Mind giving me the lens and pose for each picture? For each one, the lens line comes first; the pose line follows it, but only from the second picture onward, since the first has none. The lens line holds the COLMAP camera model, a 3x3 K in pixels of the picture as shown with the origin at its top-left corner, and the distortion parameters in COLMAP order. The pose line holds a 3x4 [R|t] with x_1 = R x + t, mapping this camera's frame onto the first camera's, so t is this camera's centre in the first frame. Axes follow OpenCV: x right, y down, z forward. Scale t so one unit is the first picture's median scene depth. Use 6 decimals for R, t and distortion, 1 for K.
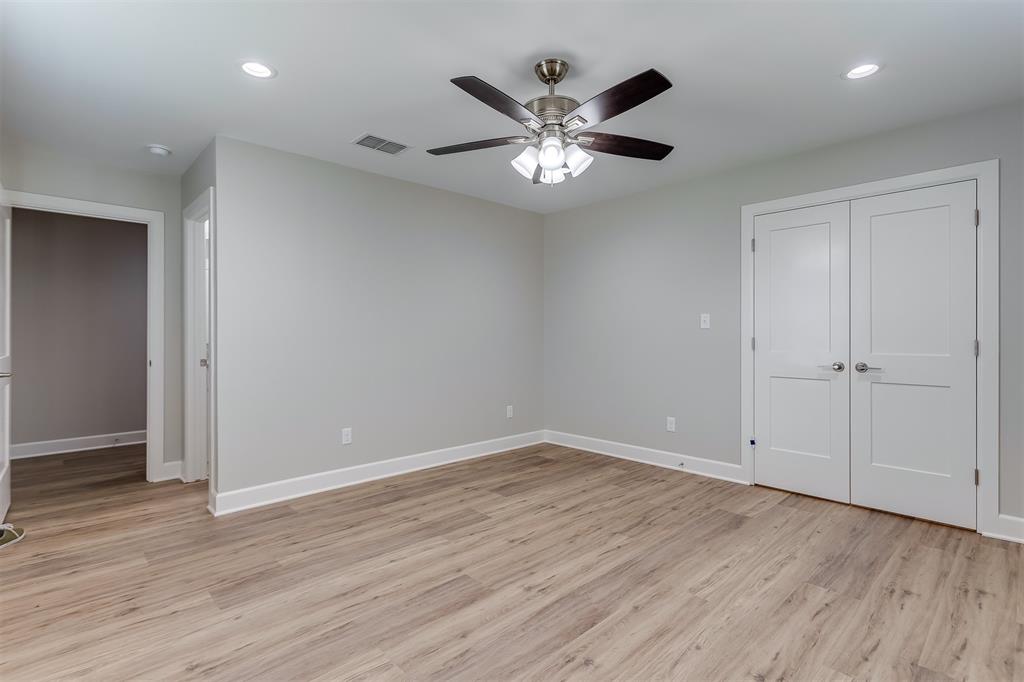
lens RADIAL K [[496.0, 0, 512.8], [0, 496.0, 334.7], [0, 0, 1]] dist [-0.003570, 0.000090]
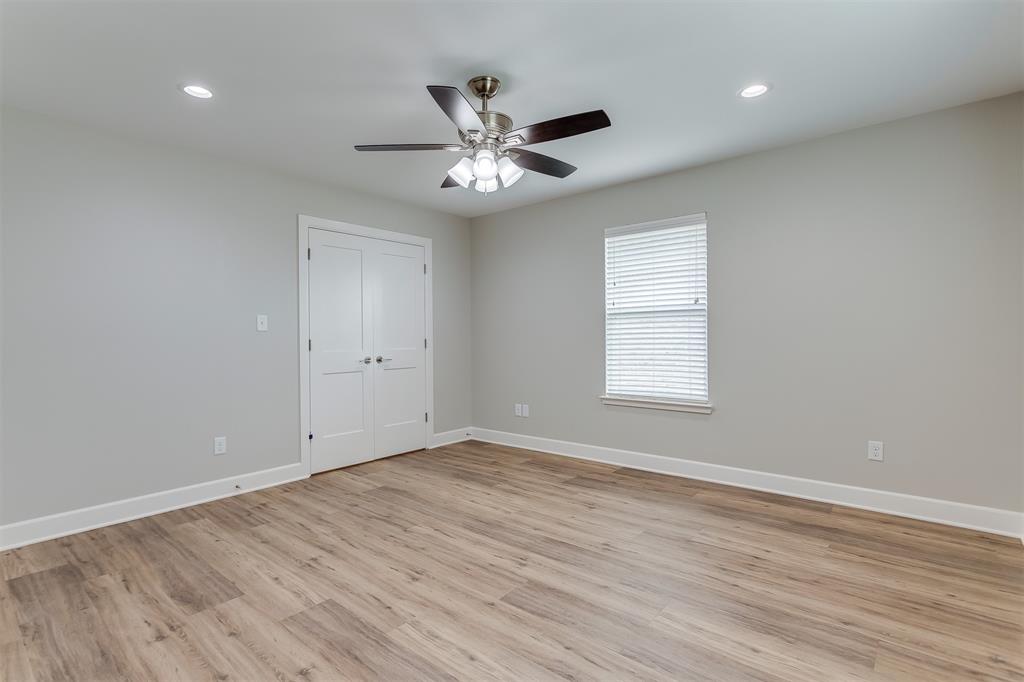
lens RADIAL K [[496.0, 0, 507.8], [0, 496.0, 337.9], [0, 0, 1]] dist [-0.003570, 0.000090]
pose [[-0.115385, -0.002728, 0.993317, -0.782762], [0.011844, 0.999921, 0.004122, 0.003680], [-0.993250, 0.012240, -0.115343, 0.855323]]
